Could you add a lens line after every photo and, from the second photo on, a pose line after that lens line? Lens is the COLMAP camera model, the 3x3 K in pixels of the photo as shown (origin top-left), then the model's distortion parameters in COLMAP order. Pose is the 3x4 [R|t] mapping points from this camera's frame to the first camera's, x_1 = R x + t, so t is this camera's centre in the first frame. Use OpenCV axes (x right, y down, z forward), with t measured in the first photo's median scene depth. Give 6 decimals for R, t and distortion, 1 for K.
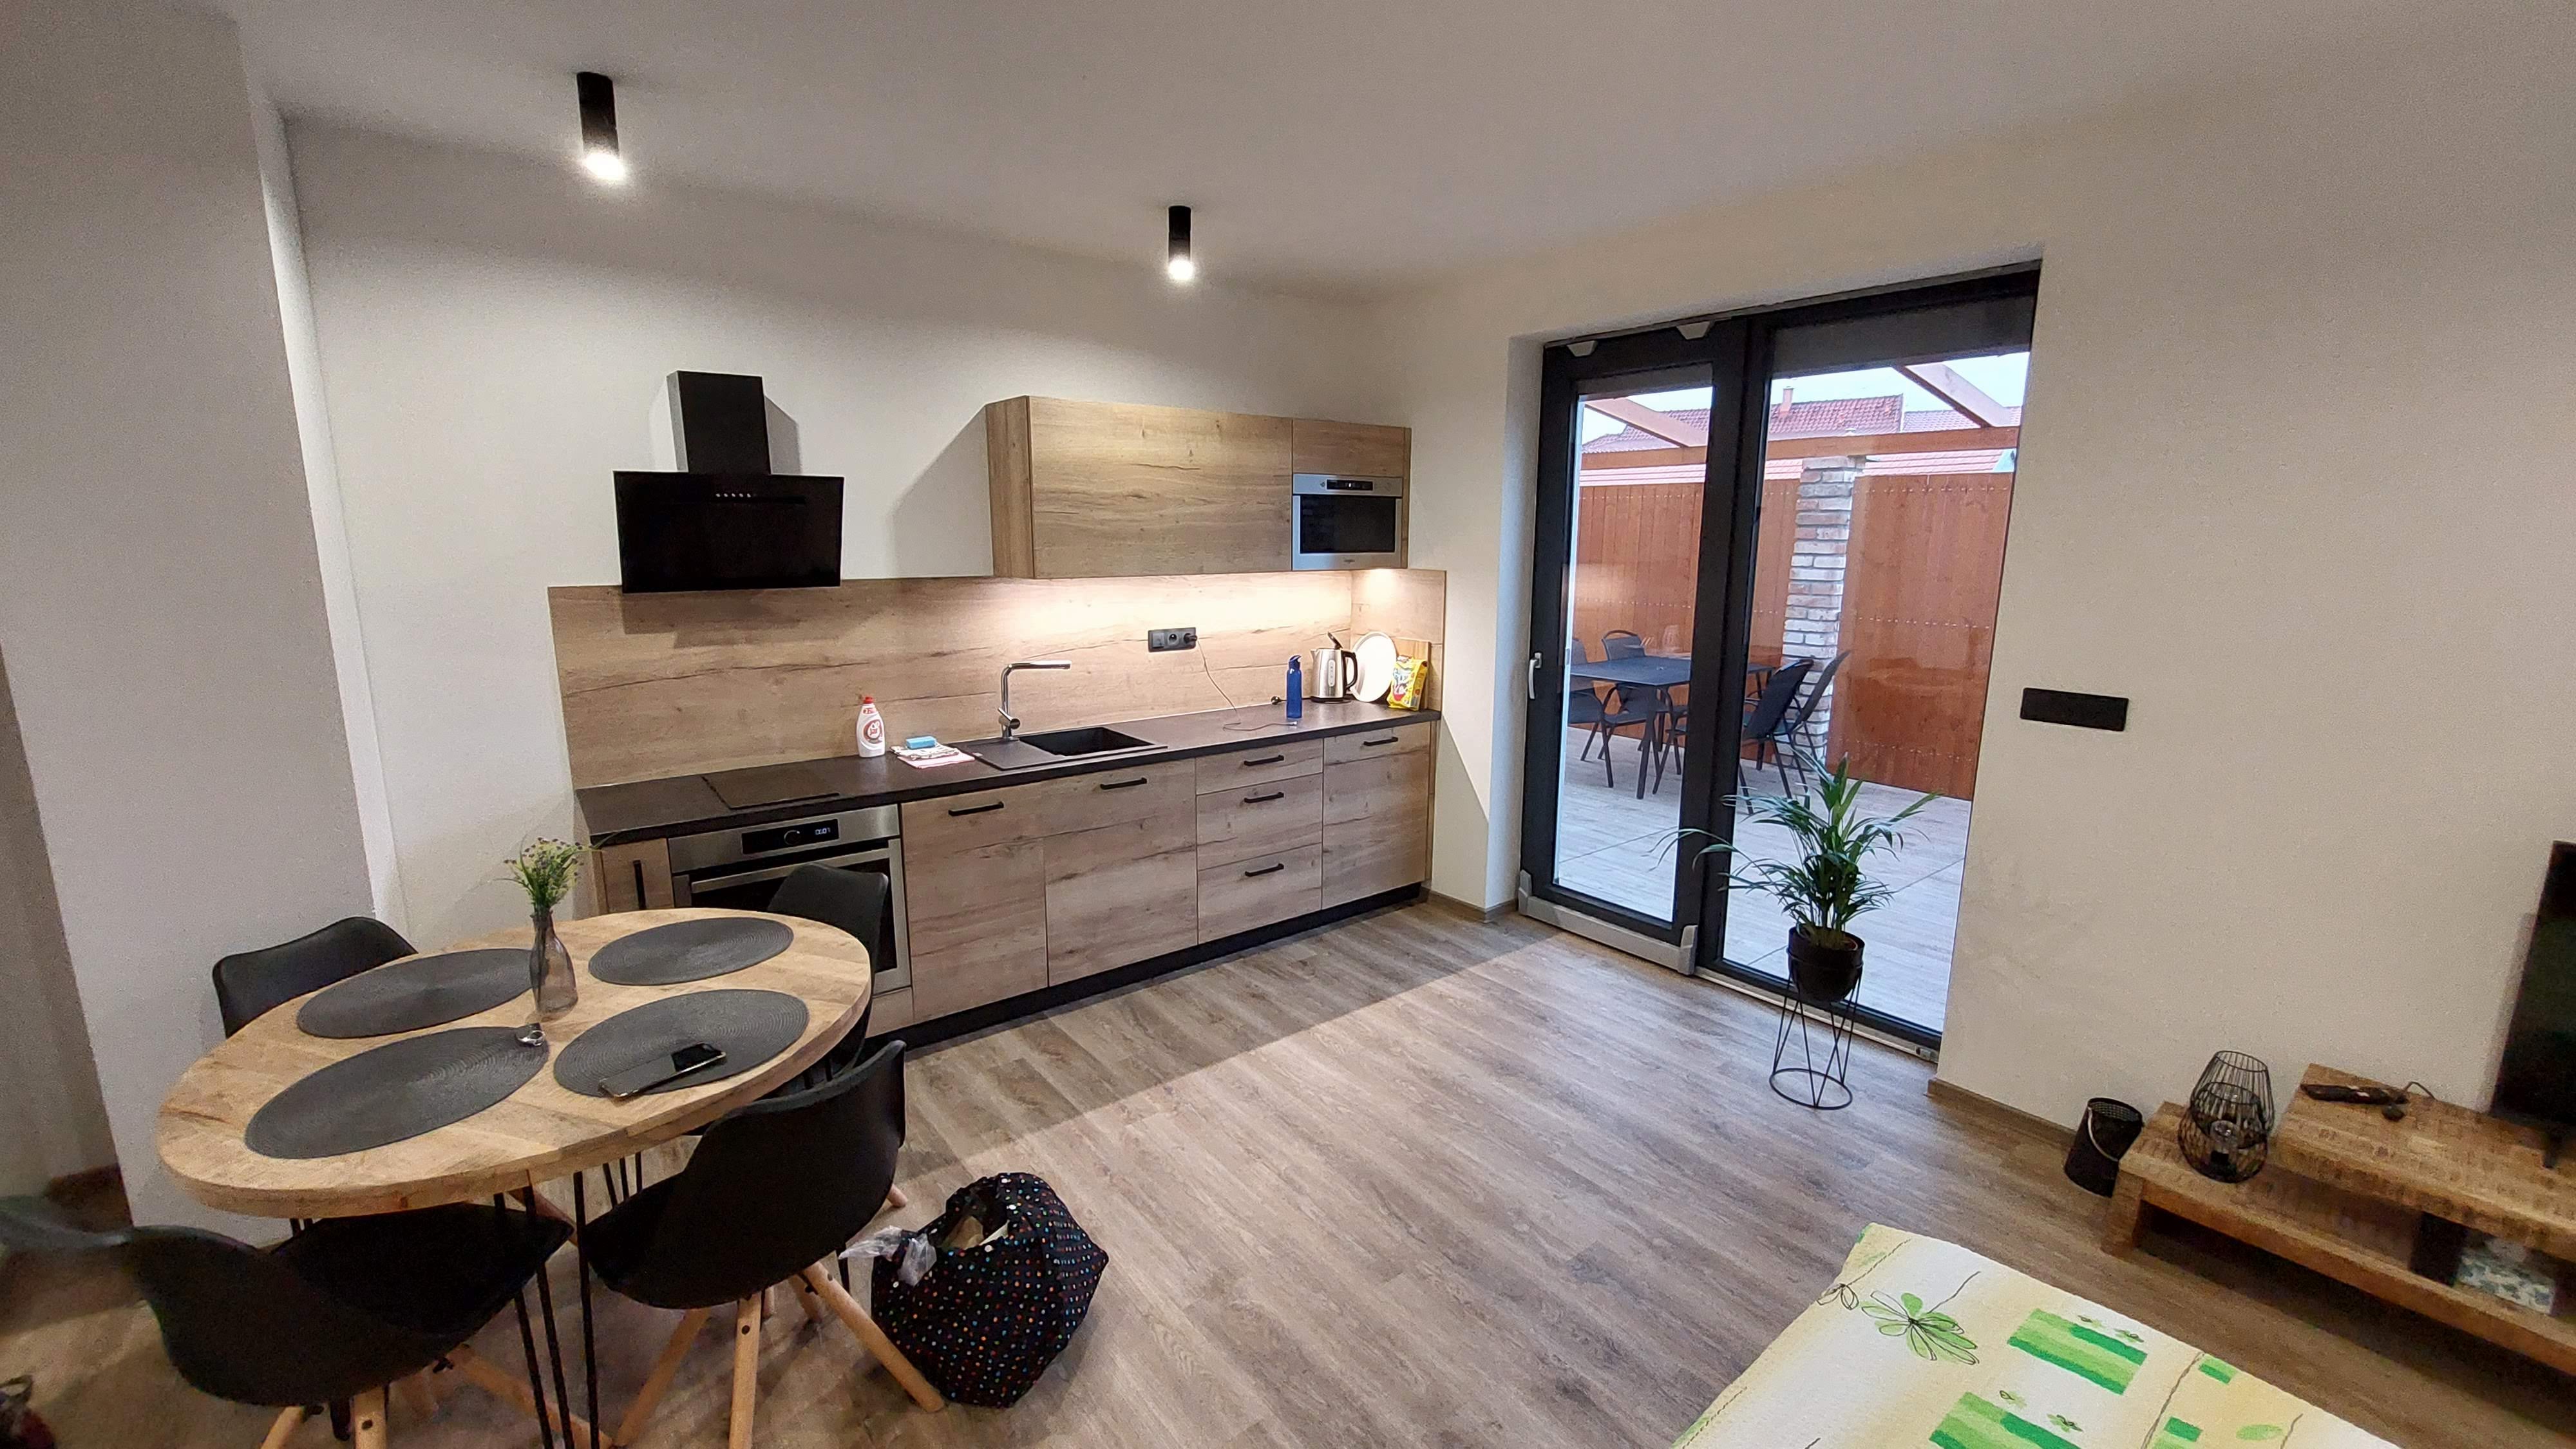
lens RADIAL K [[1043.4, 0, 1289.8], [0, 1043.4, 726.9], [0, 0, 1]] dist [0.000407, 0.000020]
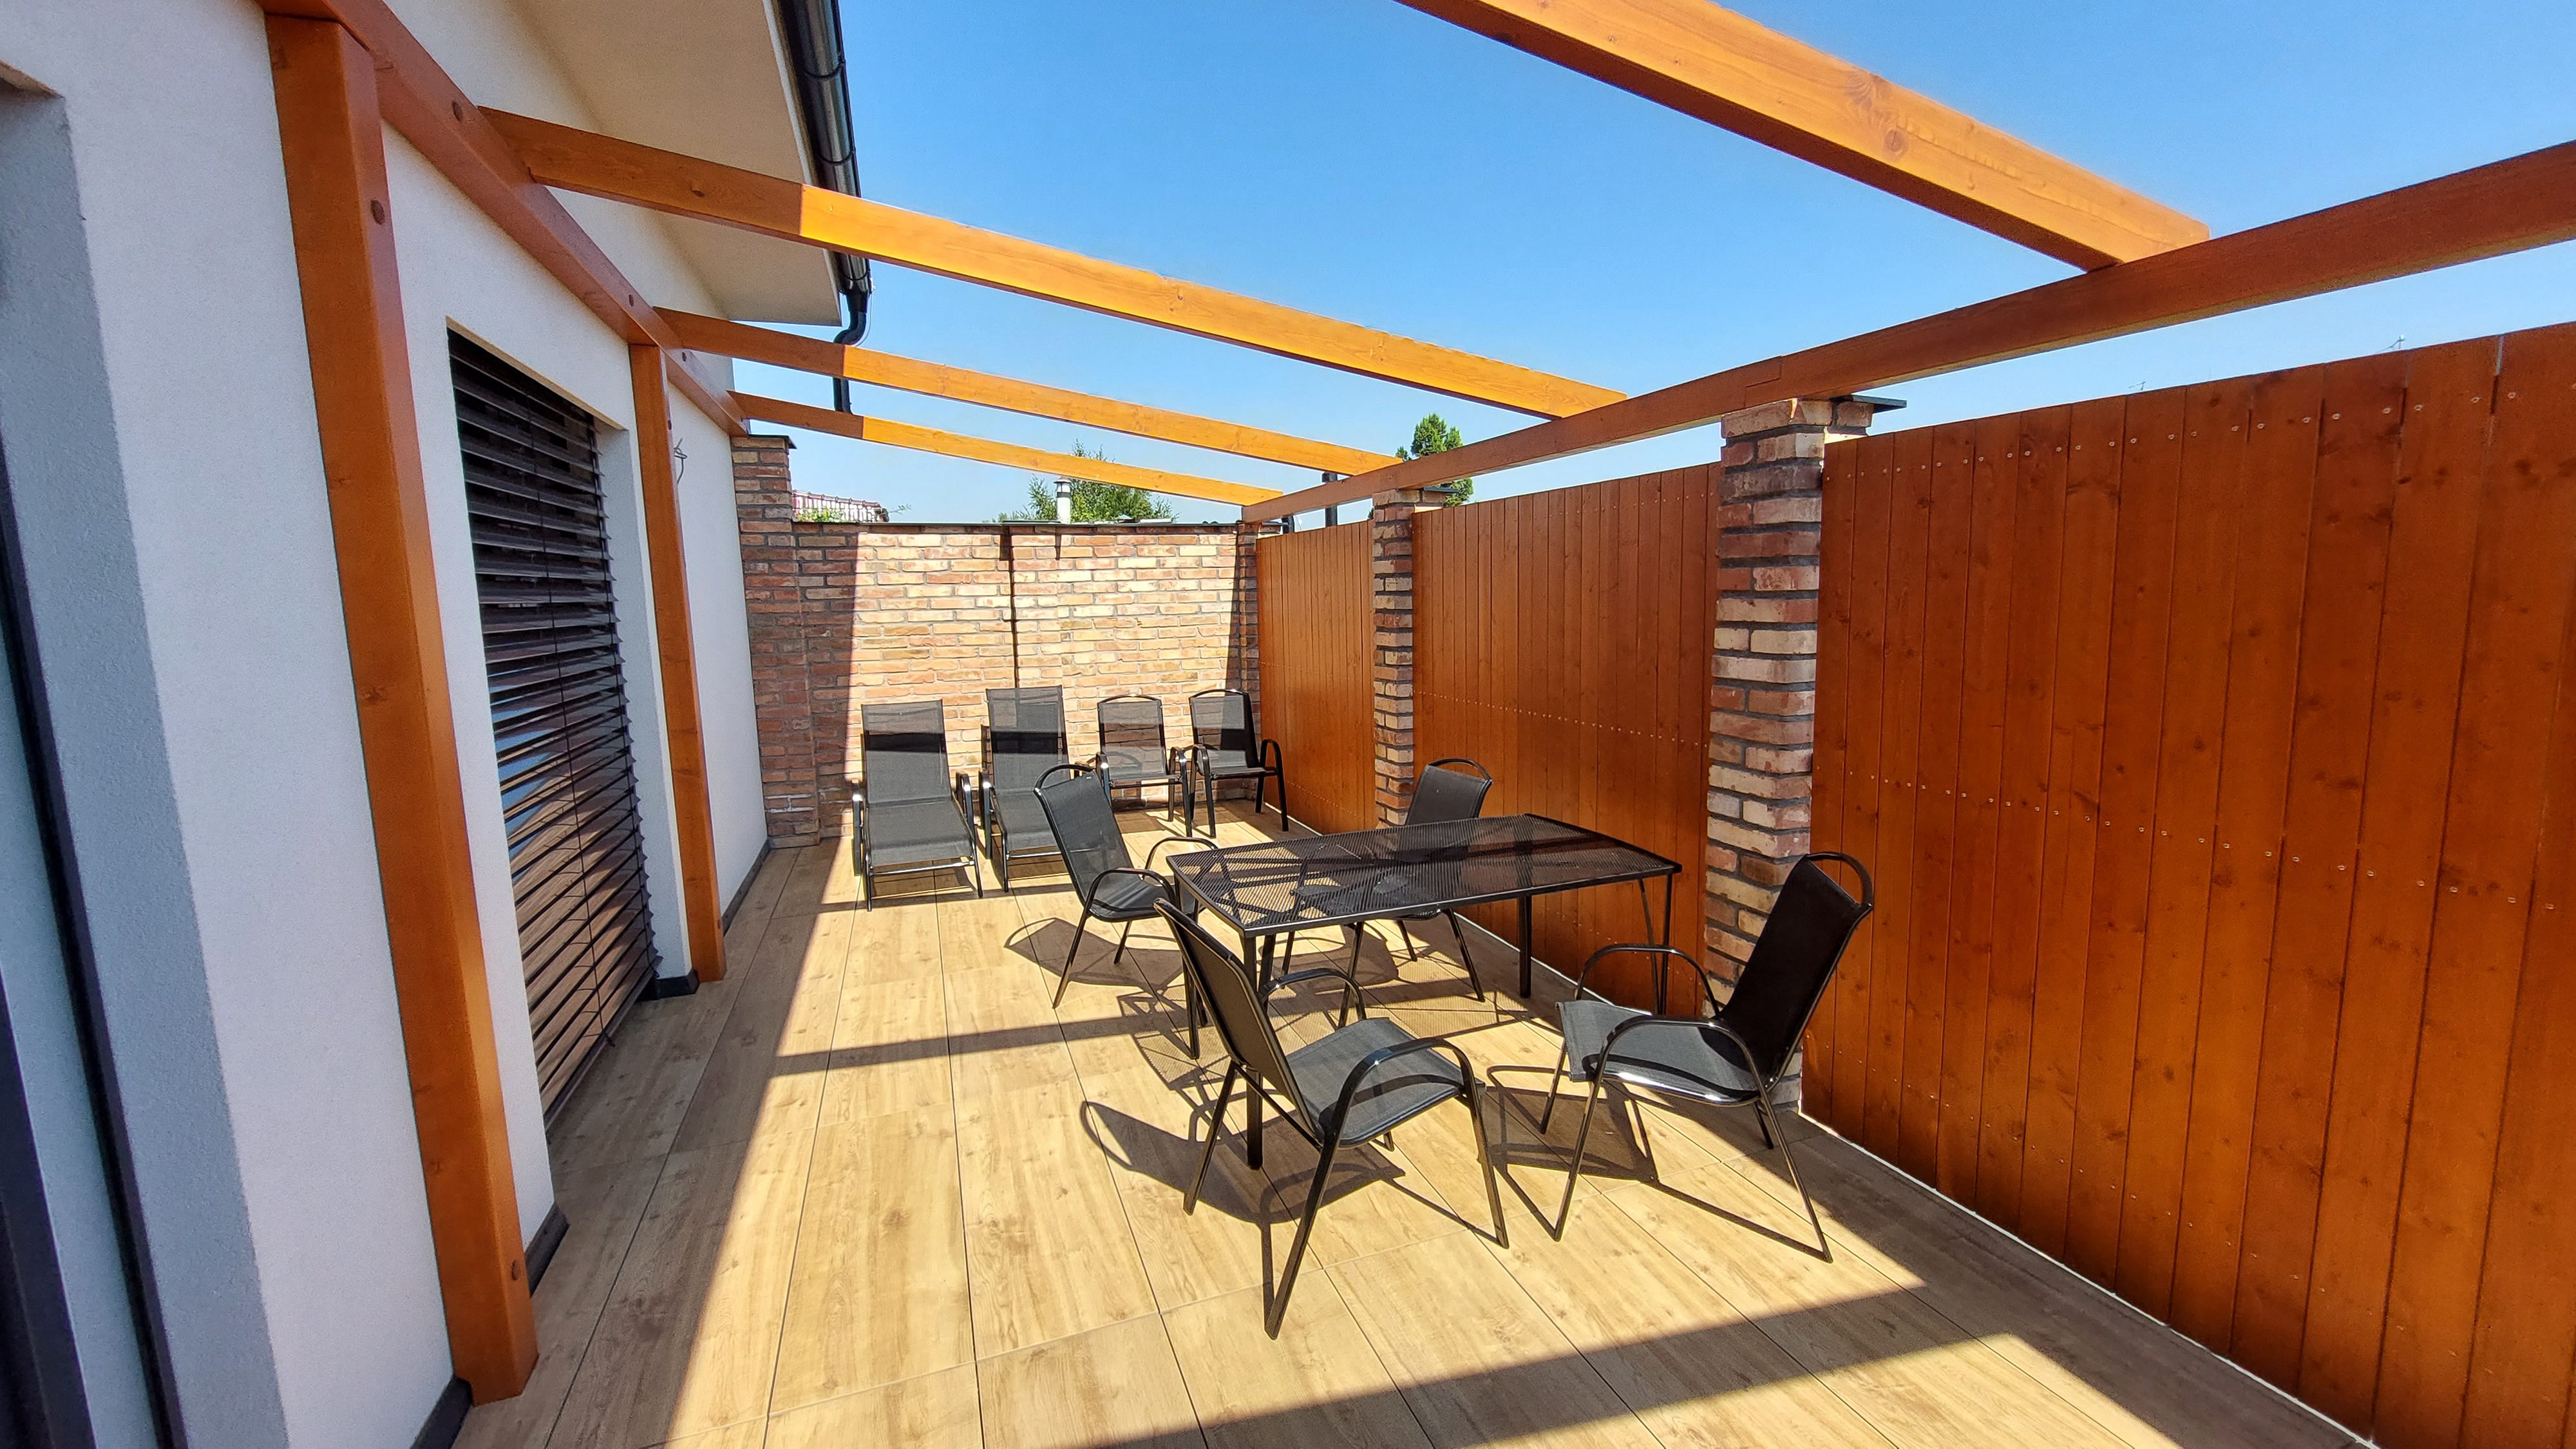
lens RADIAL K [[1043.4, 0, 1283.5], [0, 1043.4, 722.8], [0, 0, 1]] dist [0.000407, 0.000020]
pose [[0.943622, 0.003708, -0.331005, 0.462033], [-0.021316, 0.998543, -0.049581, -0.096848], [0.330339, 0.053842, 0.942326, 0.514360]]
